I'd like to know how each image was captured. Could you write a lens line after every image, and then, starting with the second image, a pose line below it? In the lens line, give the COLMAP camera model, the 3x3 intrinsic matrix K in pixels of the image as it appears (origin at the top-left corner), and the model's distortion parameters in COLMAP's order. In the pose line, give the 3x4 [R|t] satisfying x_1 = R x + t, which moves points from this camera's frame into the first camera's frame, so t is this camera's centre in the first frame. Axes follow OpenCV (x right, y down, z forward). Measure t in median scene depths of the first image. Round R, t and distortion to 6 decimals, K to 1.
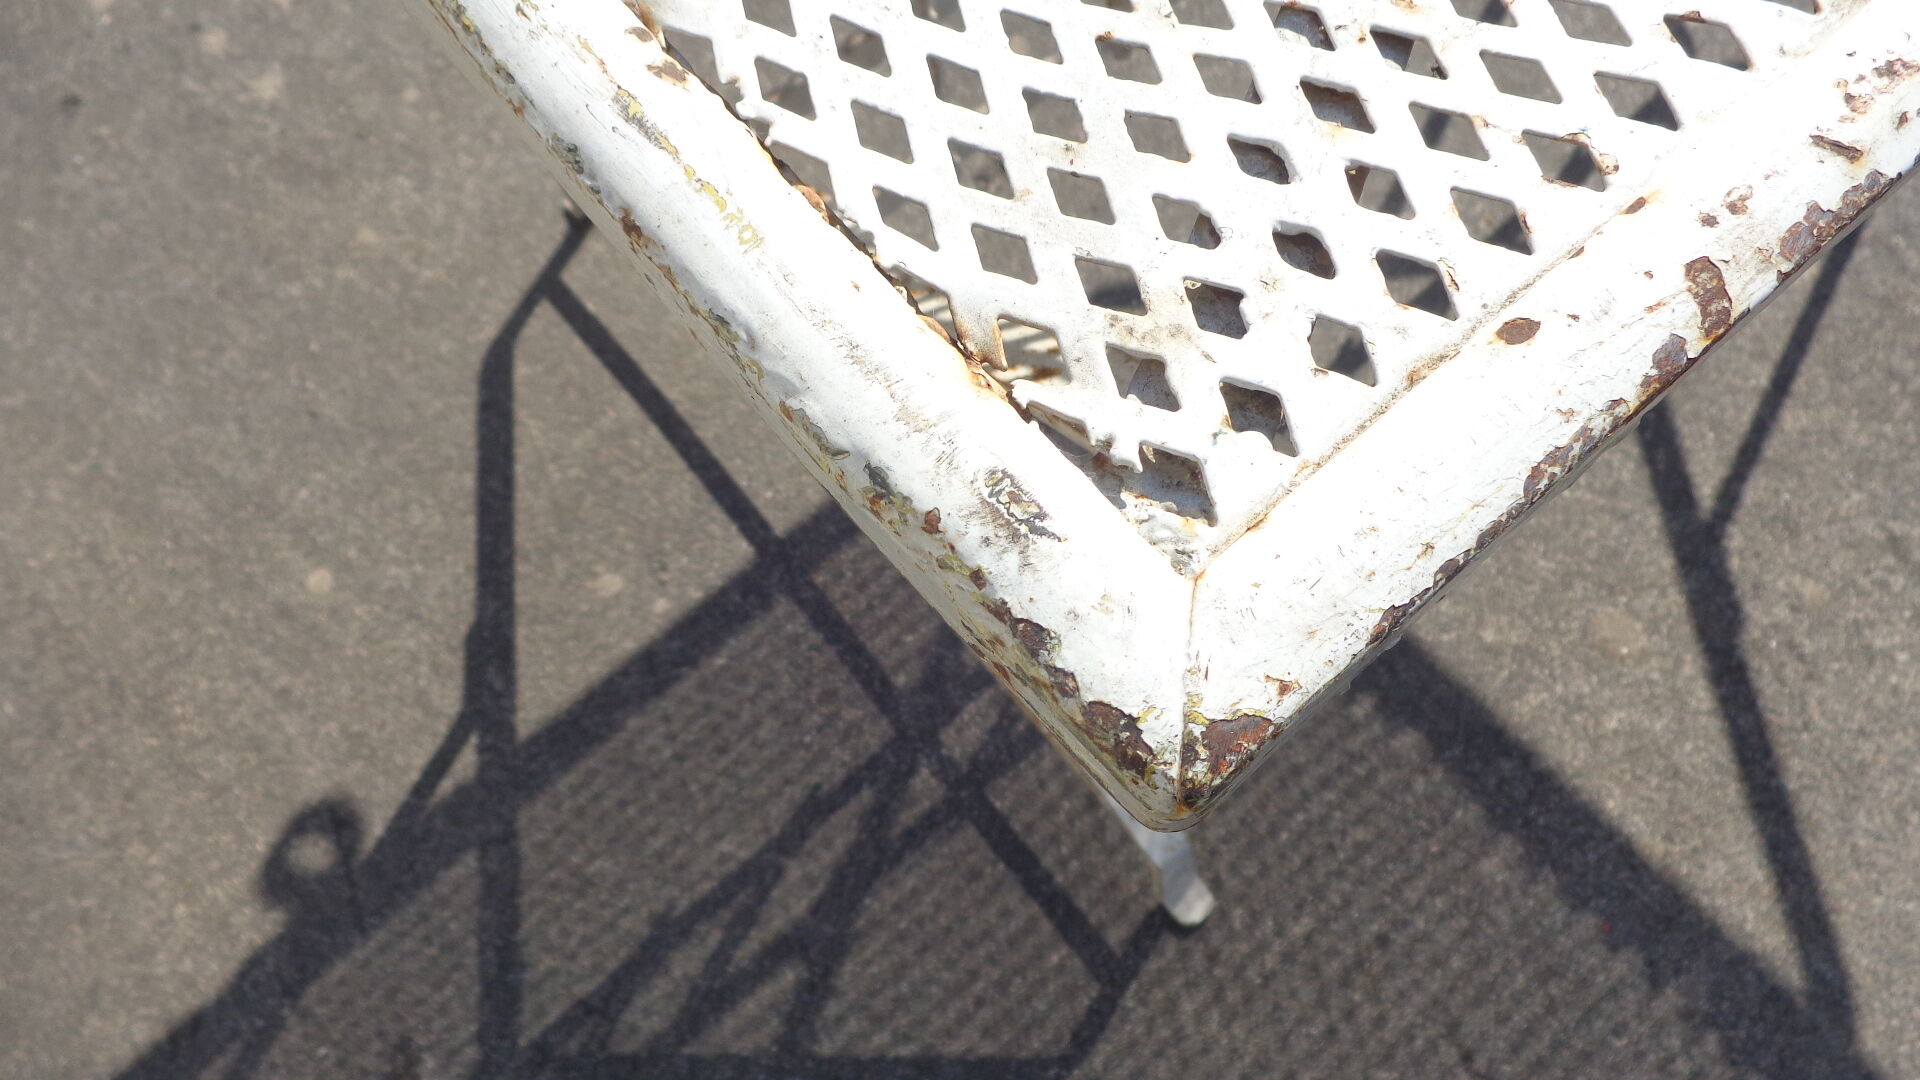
lens RADIAL K [[1424.2, 0, 966.7], [0, 1424.2, 546.4], [0, 0, 1]] dist [-0.011896, -0.003725]
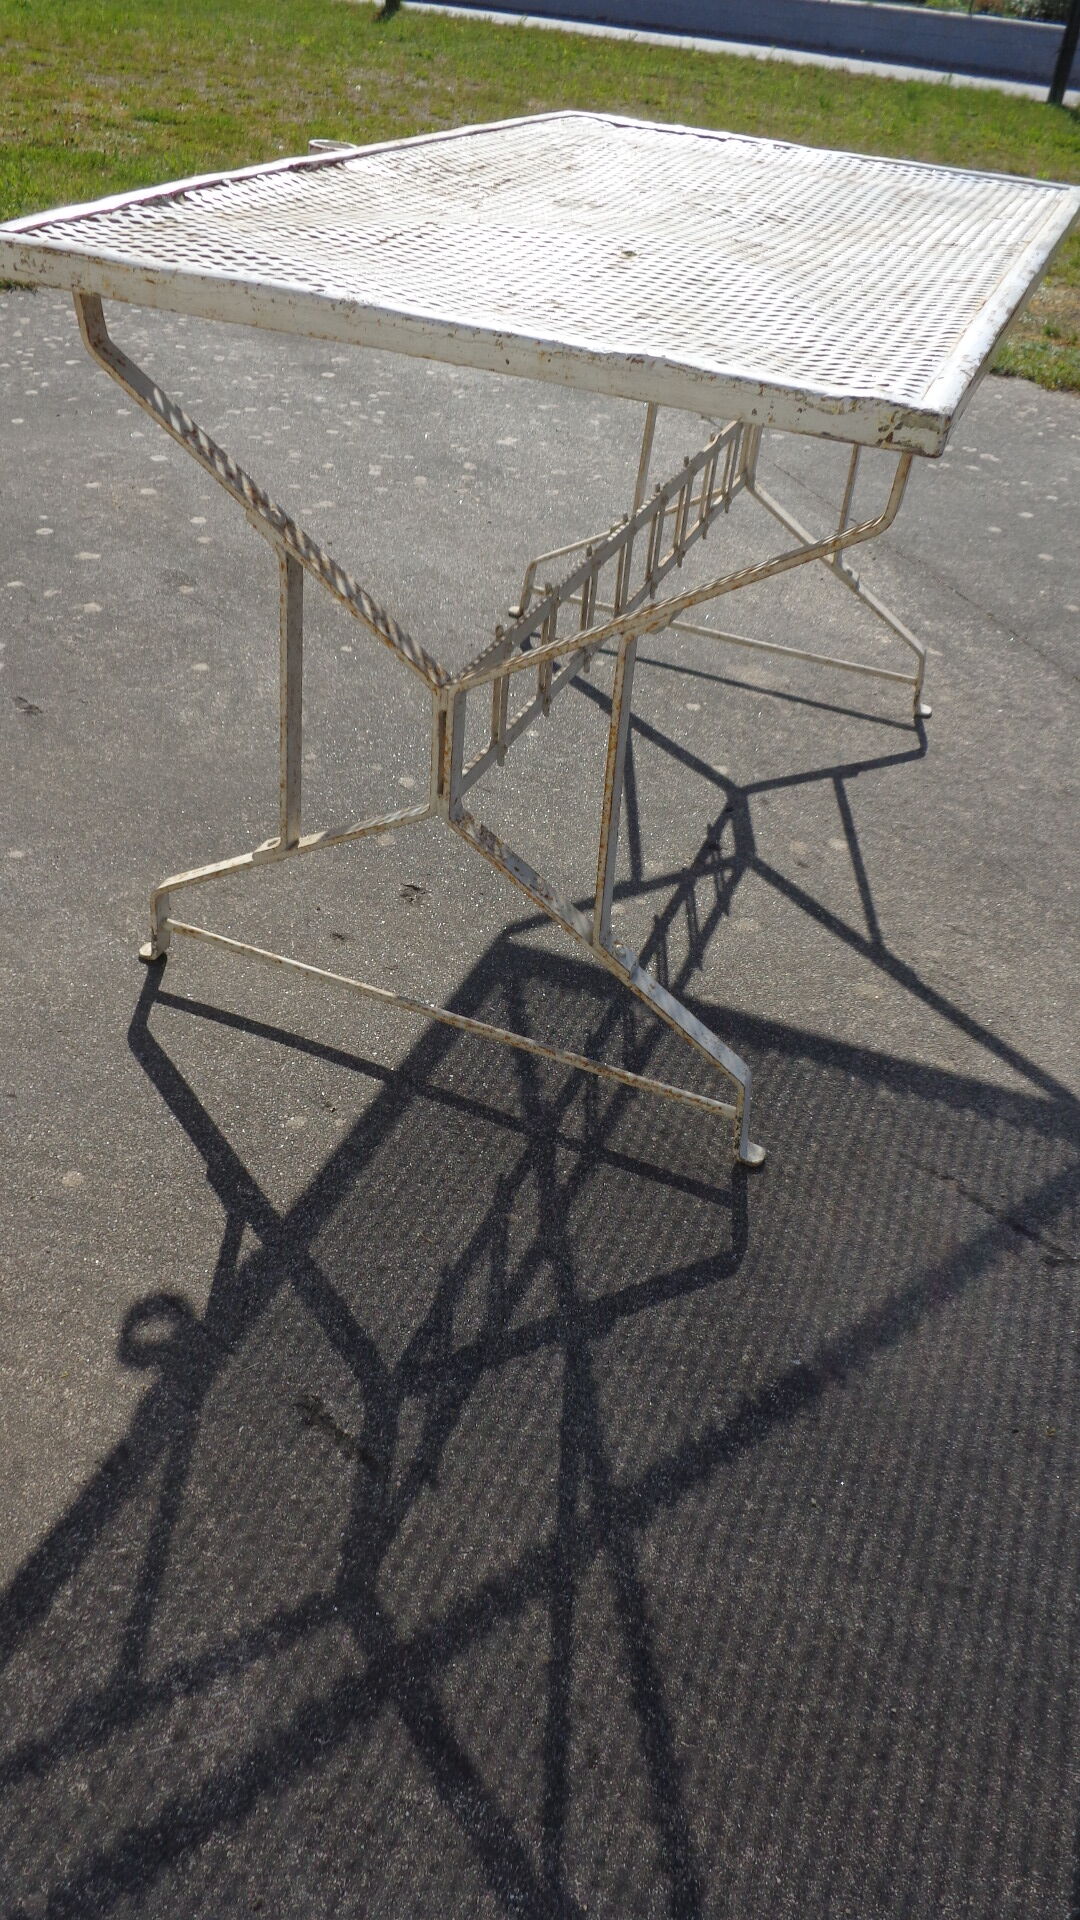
lens RADIAL K [[1424.2, 0, 543.7], [0, 1424.2, 959.2], [0, 0, 1]] dist [-0.011896, -0.003725]
pose [[0.866647, -0.161565, 0.472038, -0.707948], [0.389937, 0.809557, -0.438824, 0.636938], [-0.311243, 0.564370, 0.764600, -0.247009]]
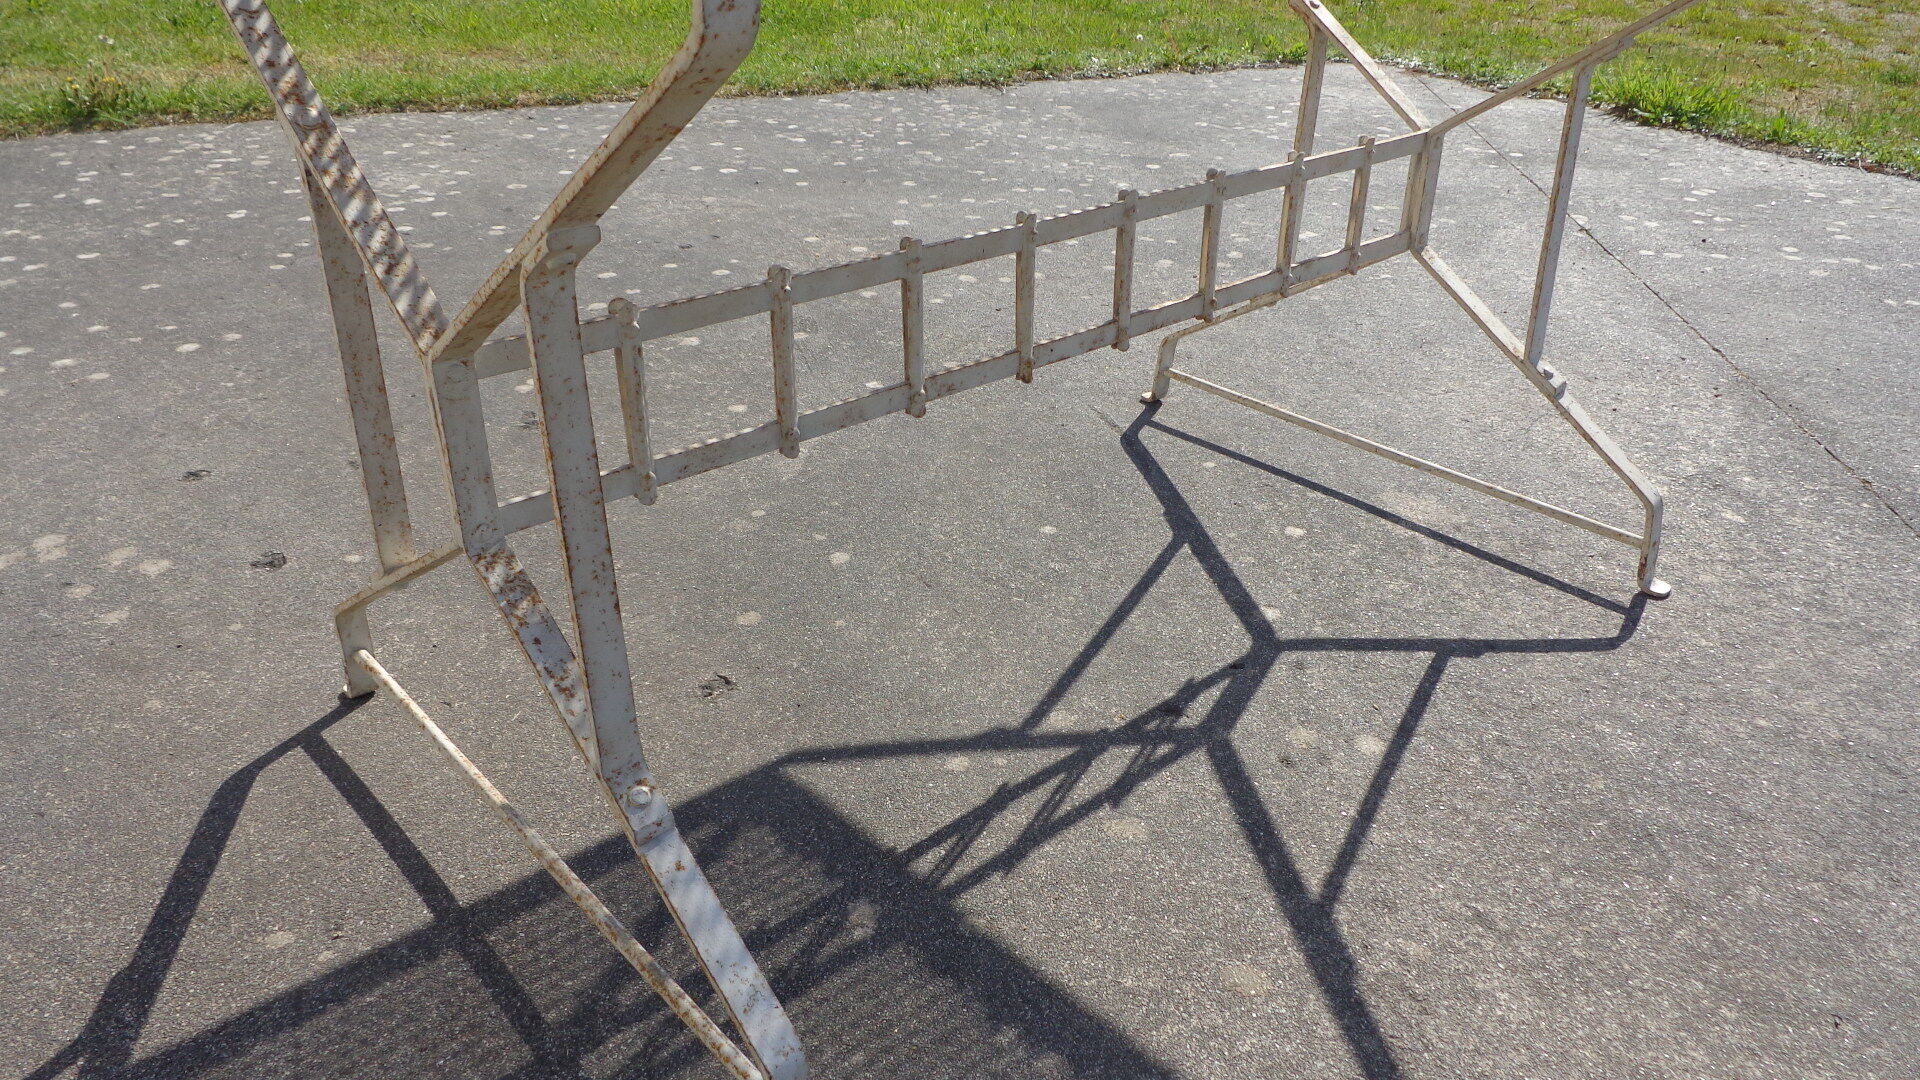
lens RADIAL K [[1424.2, 0, 967.3], [0, 1424.2, 525.9], [0, 0, 1]] dist [-0.011896, -0.003725]
pose [[0.994570, 0.067308, 0.079367, 0.142083], [0.004115, 0.736639, -0.676273, 0.519270], [-0.103984, 0.672928, 0.732363, 0.015334]]
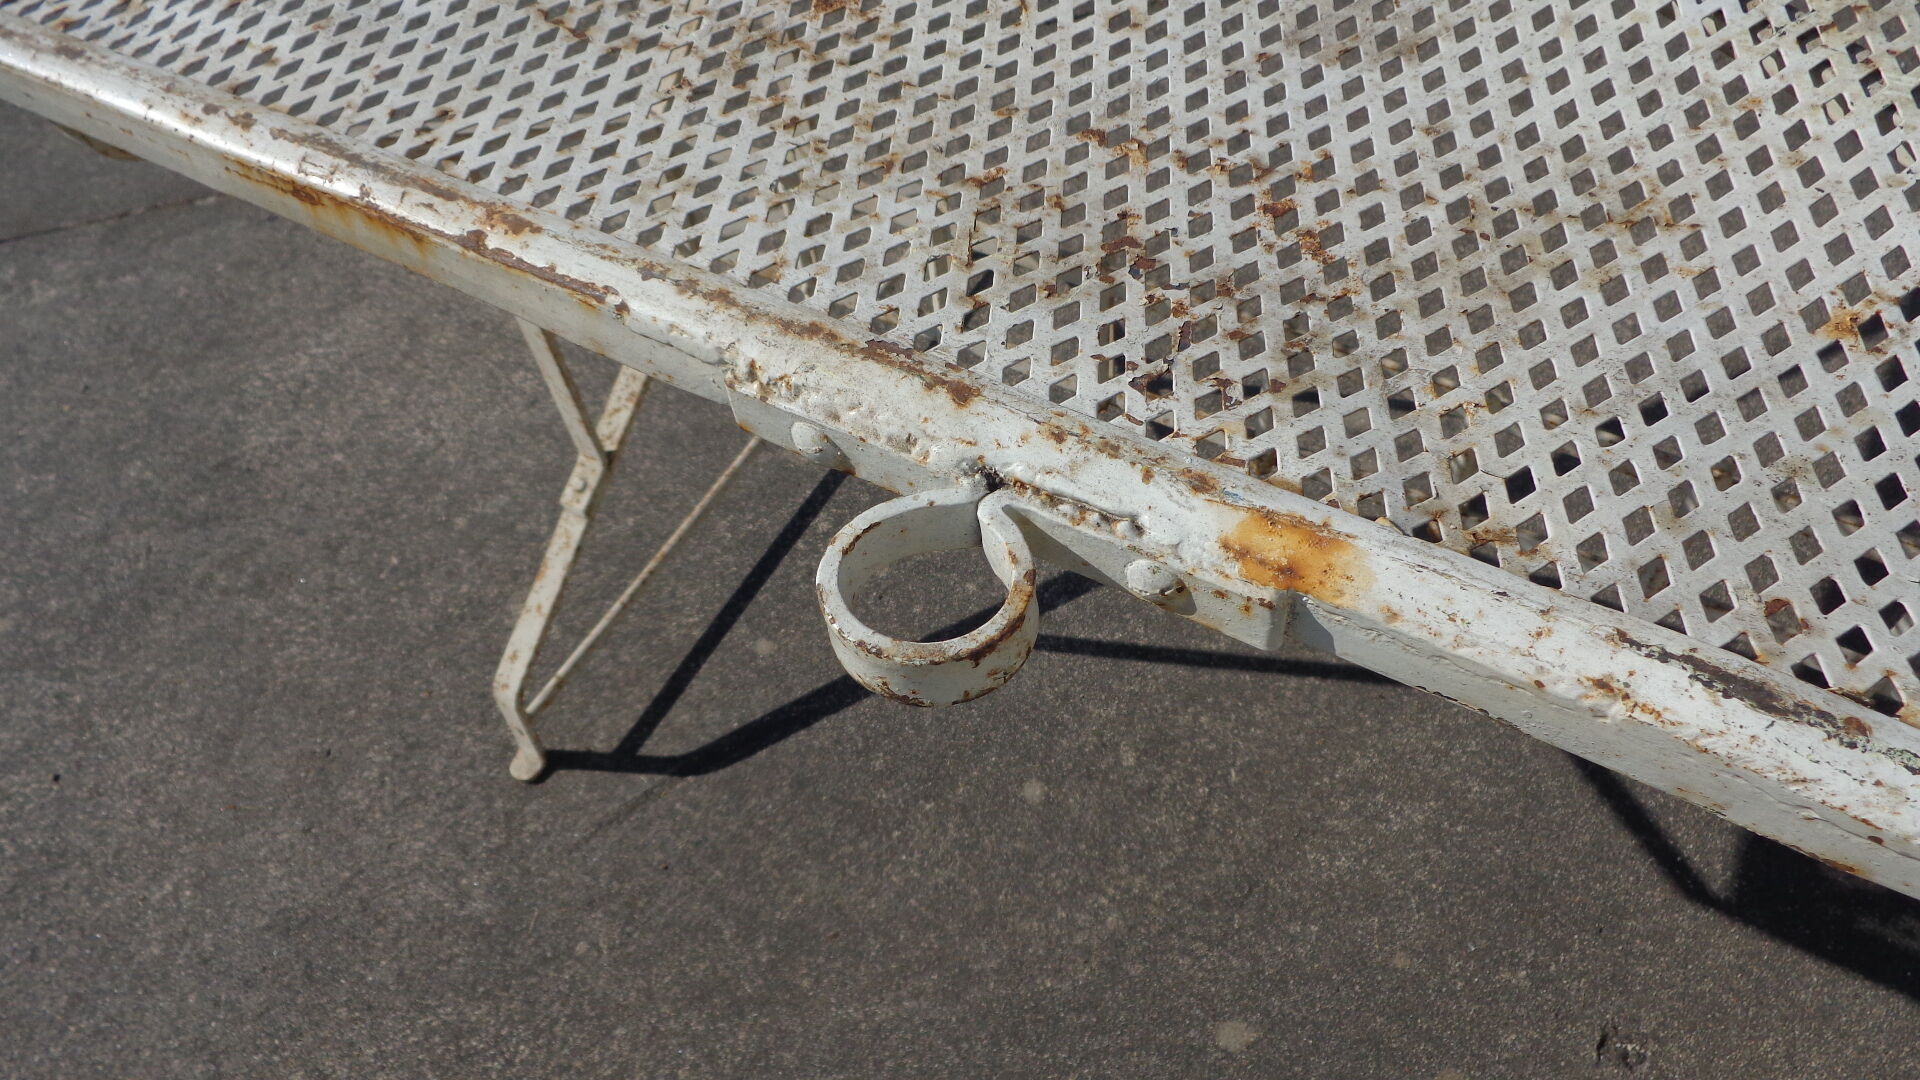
lens RADIAL K [[1424.2, 0, 954.5], [0, 1424.2, 536.1], [0, 0, 1]] dist [-0.011896, -0.003725]
pose [[-0.310157, -0.703910, 0.638994, -0.227812], [0.926475, -0.073079, 0.369192, -1.112279], [-0.213181, 0.706520, 0.674821, 0.288460]]
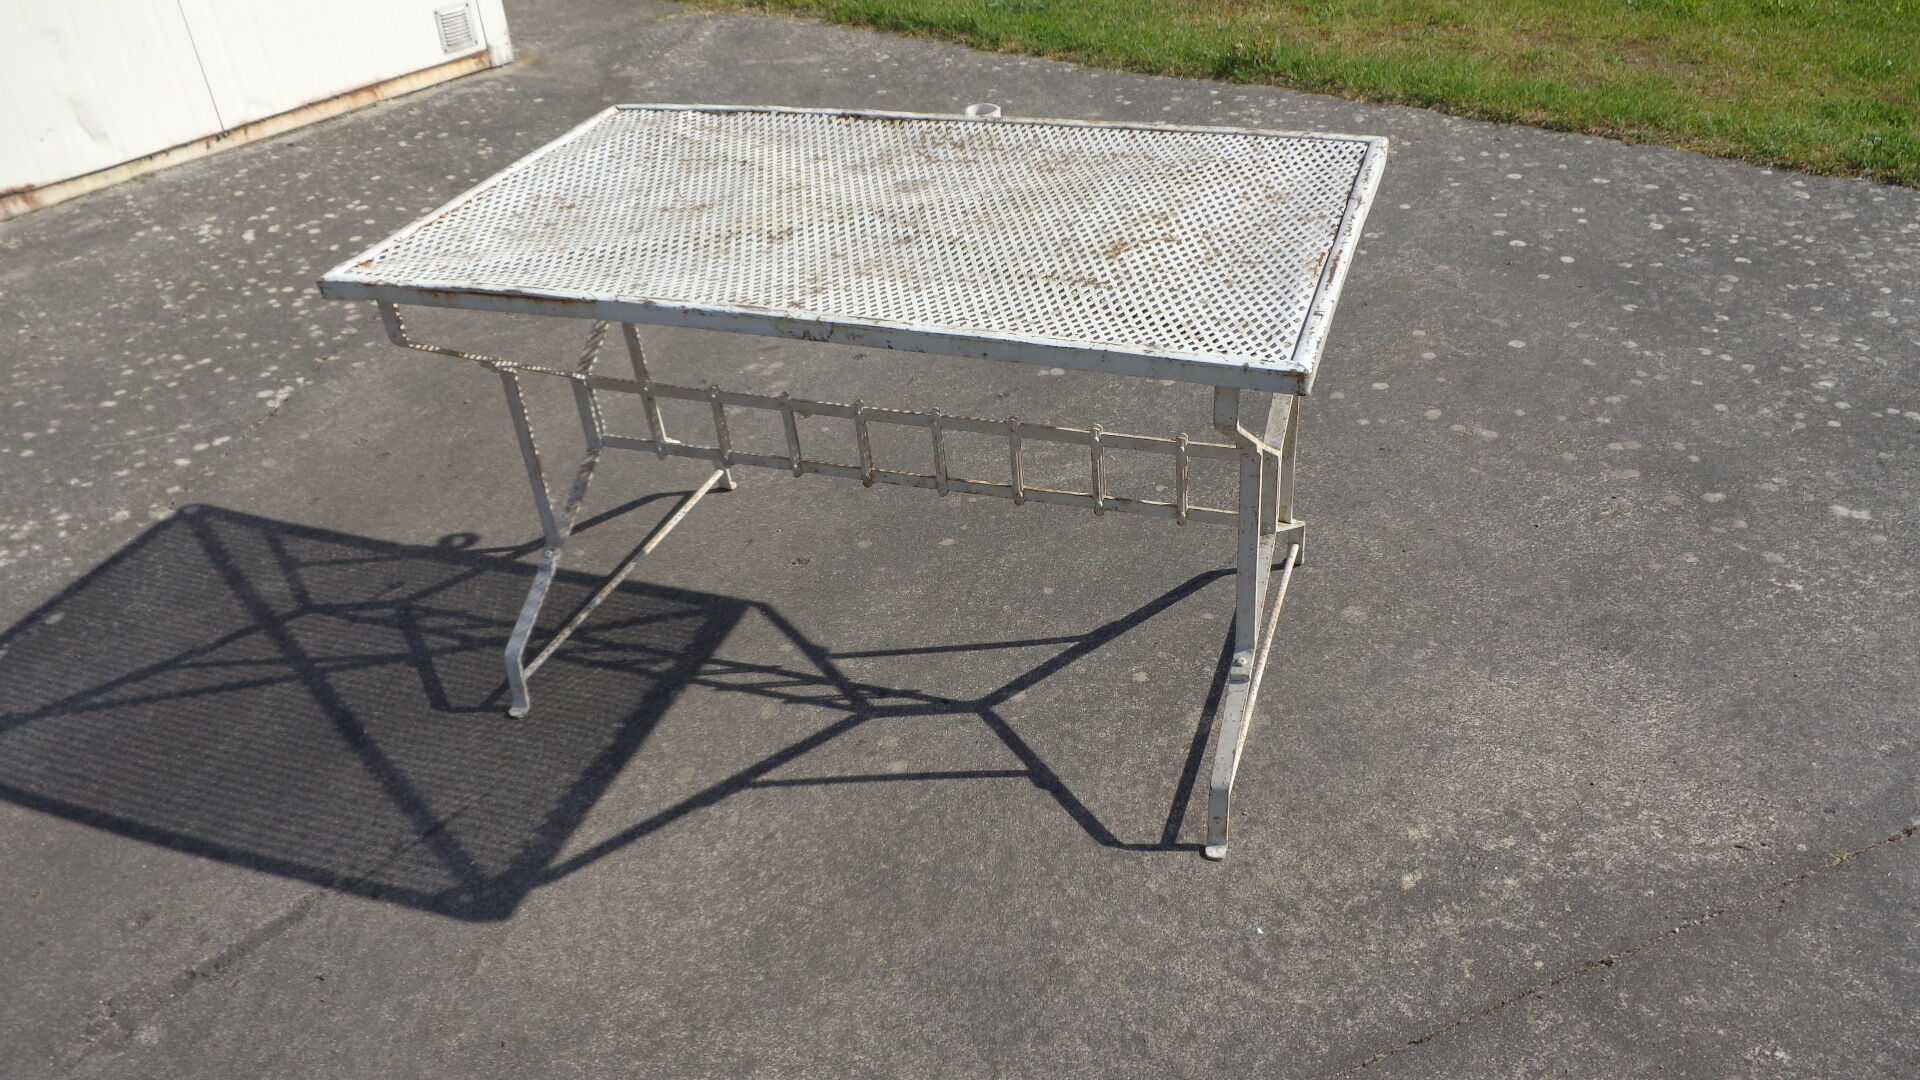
lens RADIAL K [[1424.2, 0, 967.0], [0, 1424.2, 531.7], [0, 0, 1]] dist [-0.011896, -0.003725]
pose [[0.502810, 0.507146, -0.699990, 2.036126], [-0.796037, 0.587301, -0.146299, -0.189897], [0.336910, 0.630778, 0.699007, -0.662461]]
